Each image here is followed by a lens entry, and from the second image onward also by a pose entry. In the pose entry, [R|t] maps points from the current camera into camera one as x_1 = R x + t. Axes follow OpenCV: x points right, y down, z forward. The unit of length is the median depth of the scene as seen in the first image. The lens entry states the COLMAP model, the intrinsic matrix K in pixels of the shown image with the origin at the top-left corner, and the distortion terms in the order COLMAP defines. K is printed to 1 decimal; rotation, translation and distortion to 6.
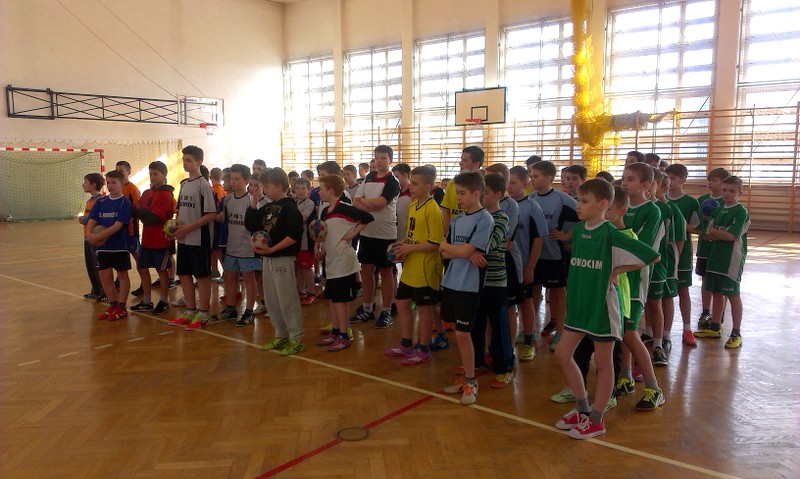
lens RADIAL K [[648.6, 0, 401.9], [0, 648.6, 271.7], [0, 0, 1]] dist [0.122911, -0.126010]
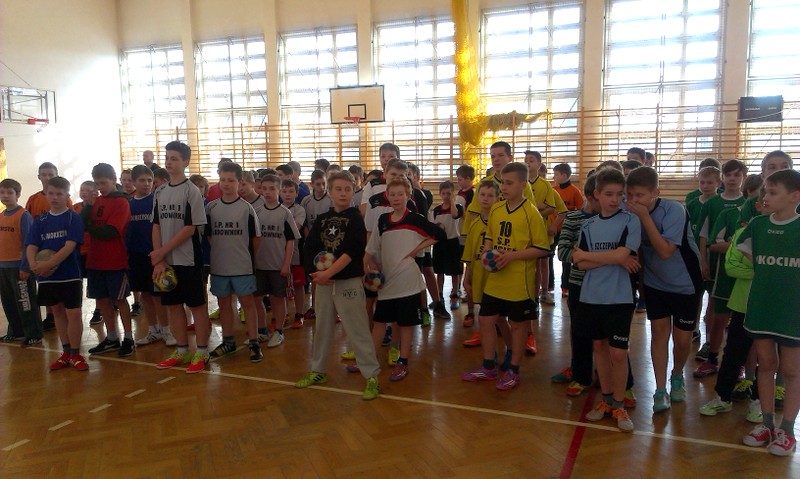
lens RADIAL K [[648.6, 0, 413.4], [0, 648.6, 268.3], [0, 0, 1]] dist [0.122911, -0.126010]
pose [[0.958109, -0.059201, 0.280219, -0.102598], [0.060994, 0.998135, 0.002327, -0.008209], [-0.279835, 0.014862, 0.959933, 0.059189]]
